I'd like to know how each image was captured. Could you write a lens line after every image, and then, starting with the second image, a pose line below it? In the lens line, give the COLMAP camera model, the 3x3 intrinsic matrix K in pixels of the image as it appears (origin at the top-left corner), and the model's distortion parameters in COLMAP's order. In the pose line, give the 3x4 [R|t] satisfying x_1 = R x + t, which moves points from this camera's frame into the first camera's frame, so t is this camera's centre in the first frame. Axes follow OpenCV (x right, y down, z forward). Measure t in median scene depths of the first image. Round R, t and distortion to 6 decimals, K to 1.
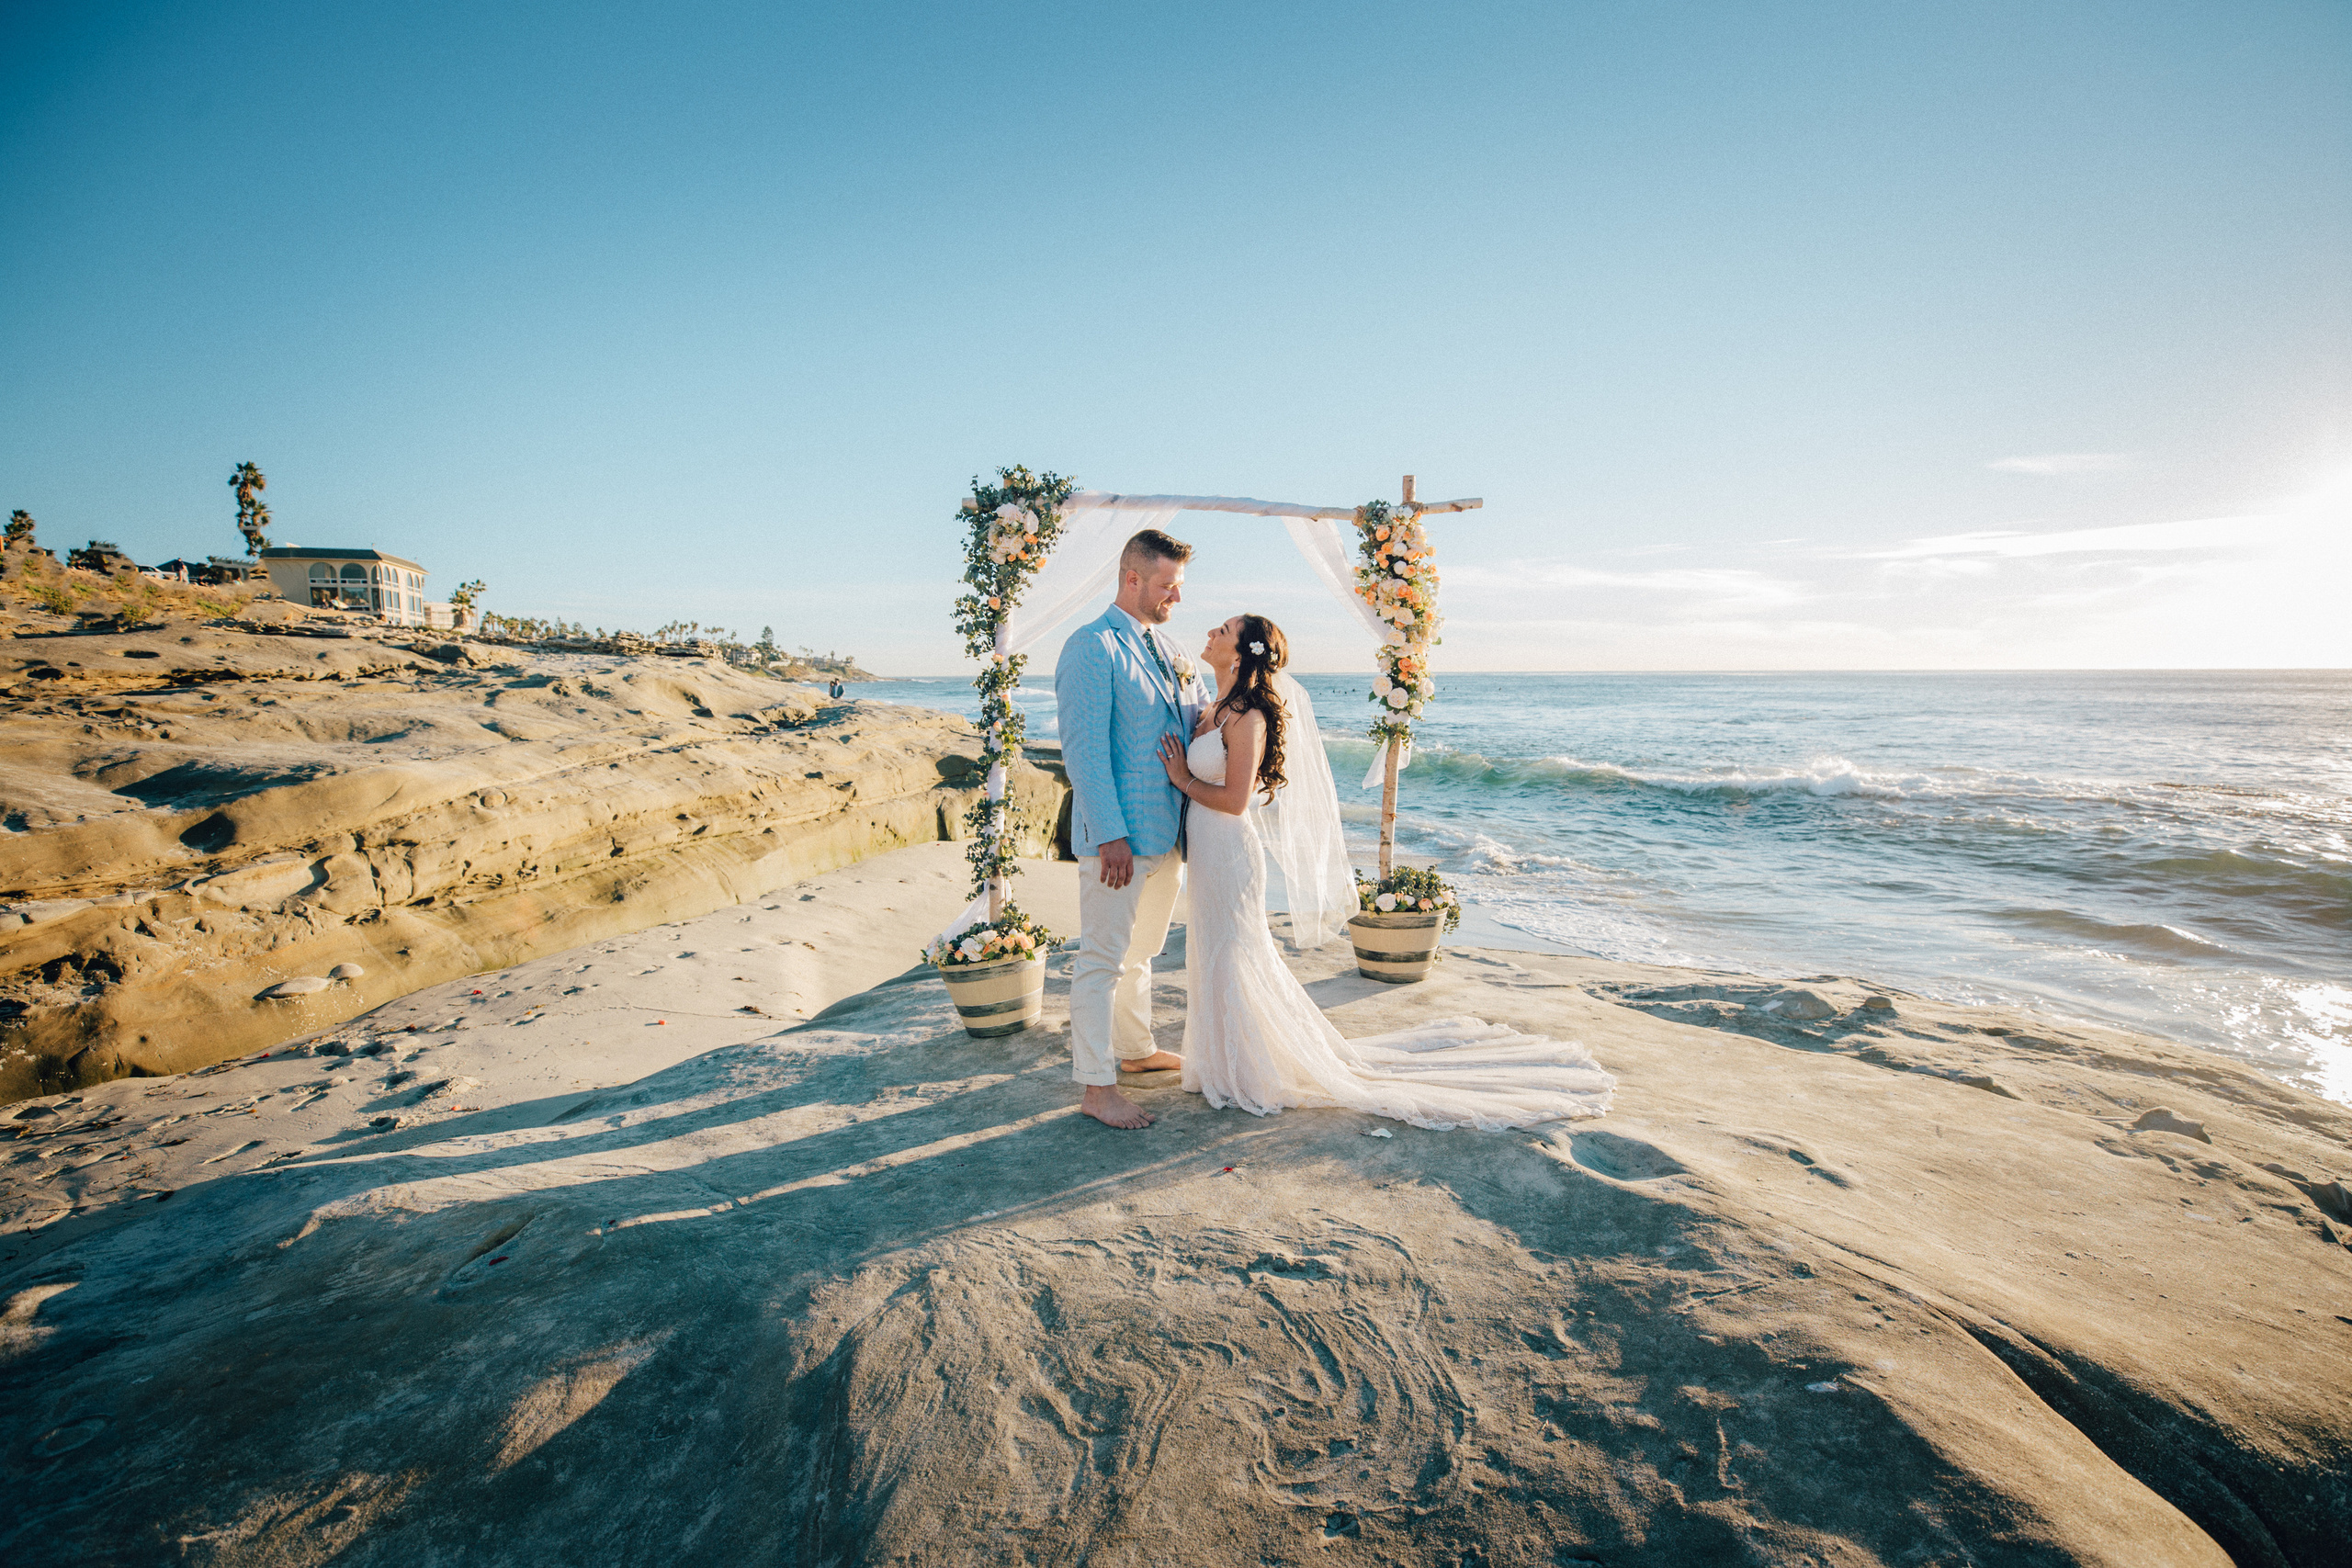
lens RADIAL K [[1085.4, 0, 1176.0], [0, 1085.4, 784.0], [0, 0, 1]] dist [-0.043922, 0.013115]
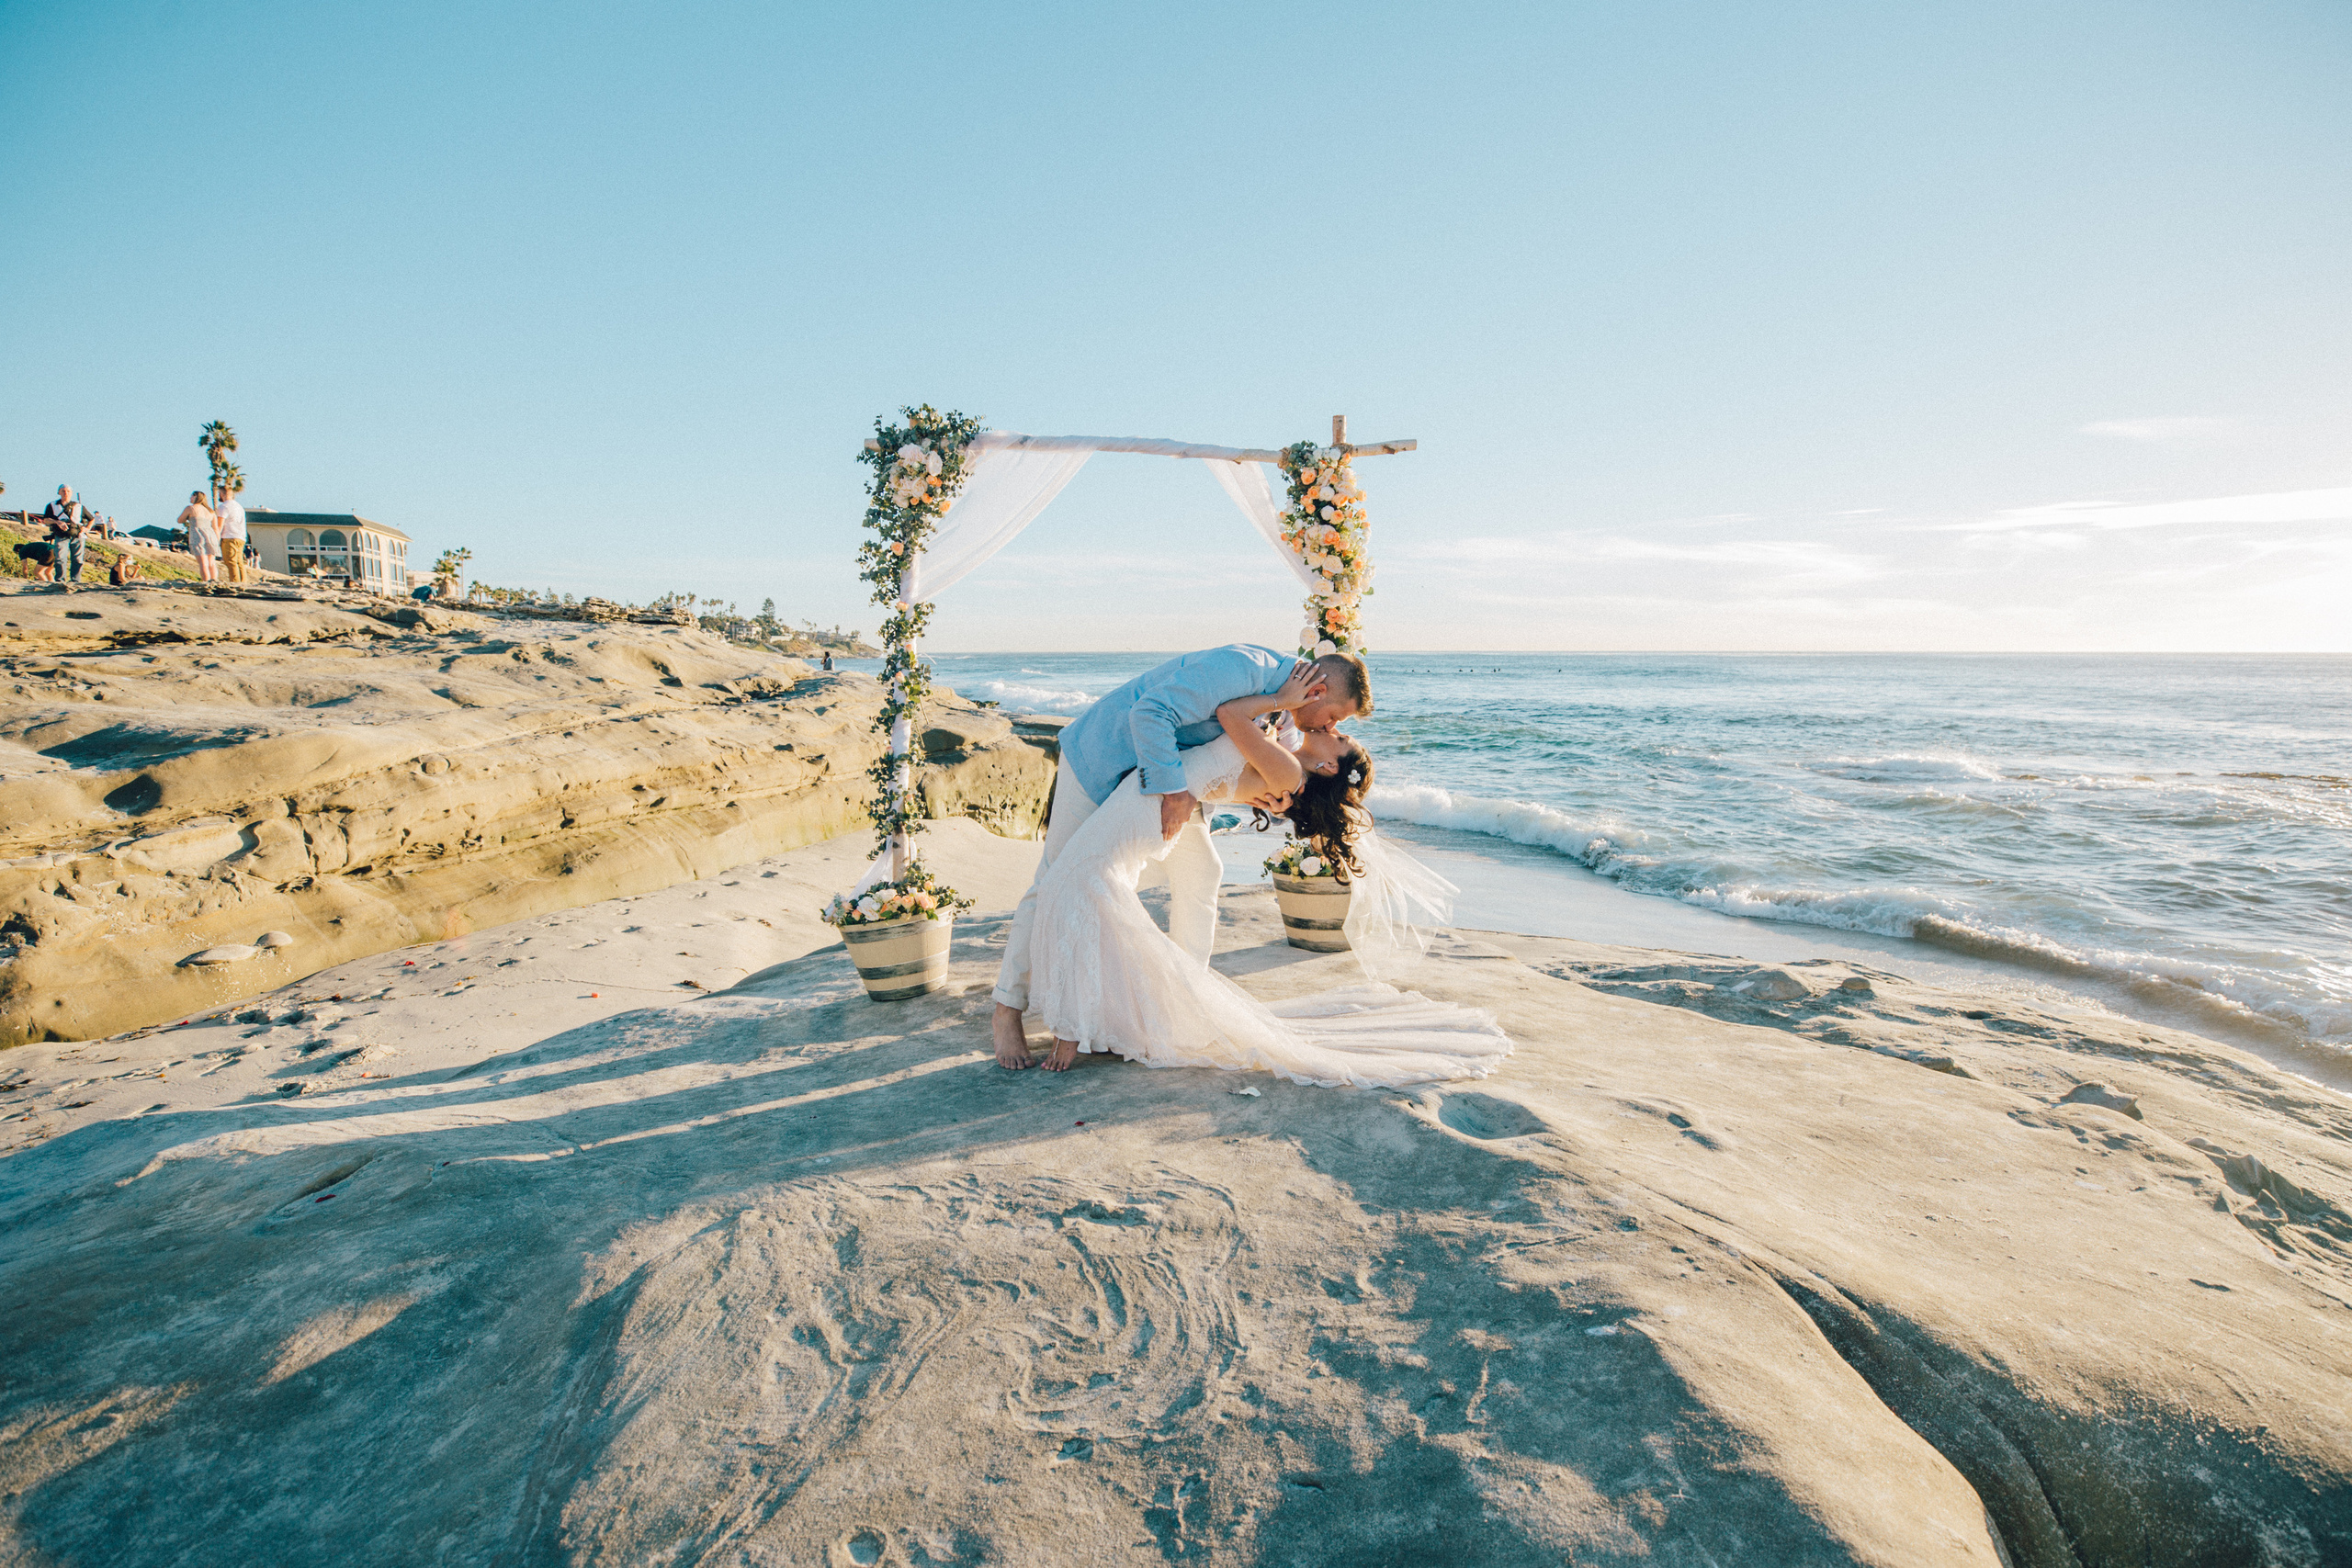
lens RADIAL K [[1157.6, 0, 1176.0], [0, 1157.6, 784.0], [0, 0, 1]] dist [-0.044117, 0.013333]
pose [[0.999735, 0.007830, -0.021662, 0.101090], [-0.007547, 0.999885, 0.013125, 0.025697], [0.021762, -0.012958, 0.999679, -0.016353]]
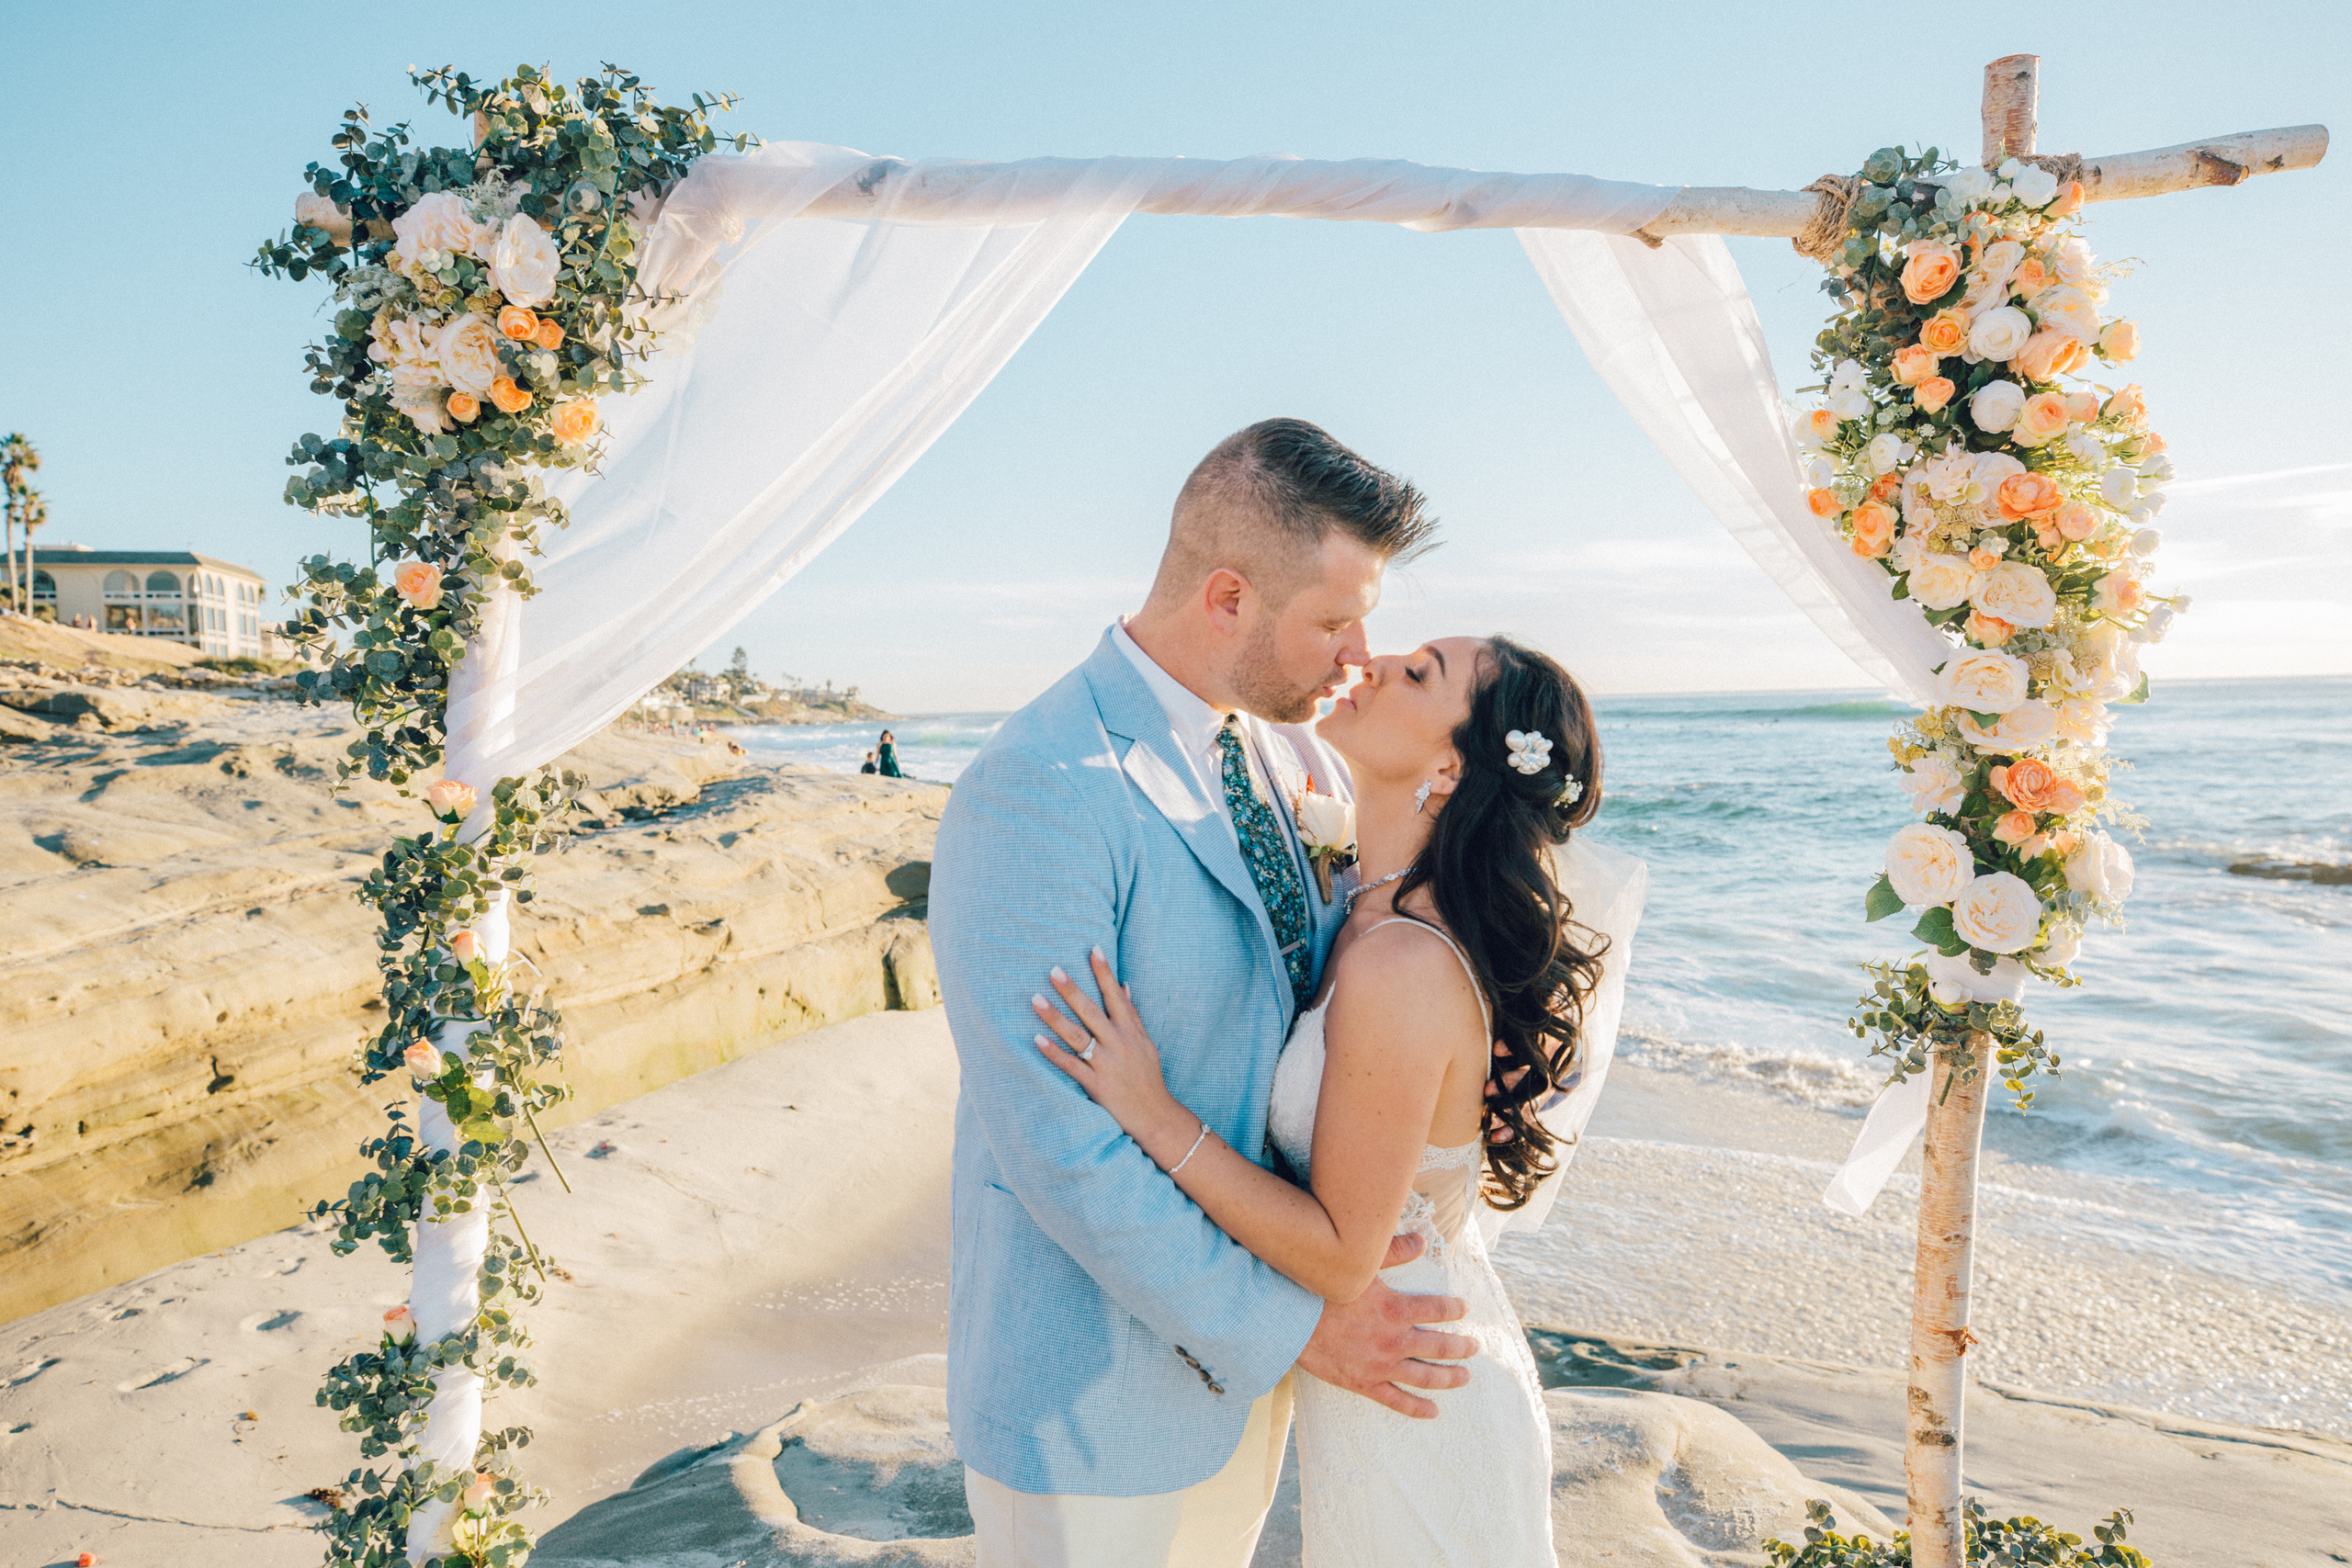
lens RADIAL K [[1552.6, 0, 1176.0], [0, 1552.6, 784.0], [0, 0, 1]] dist [-0.004800, 0.000876]
pose [[0.996003, -0.015236, -0.088009, 0.045869], [0.010859, 0.998690, -0.049999, -0.097504], [0.088656, 0.048844, 0.994864, 0.641005]]
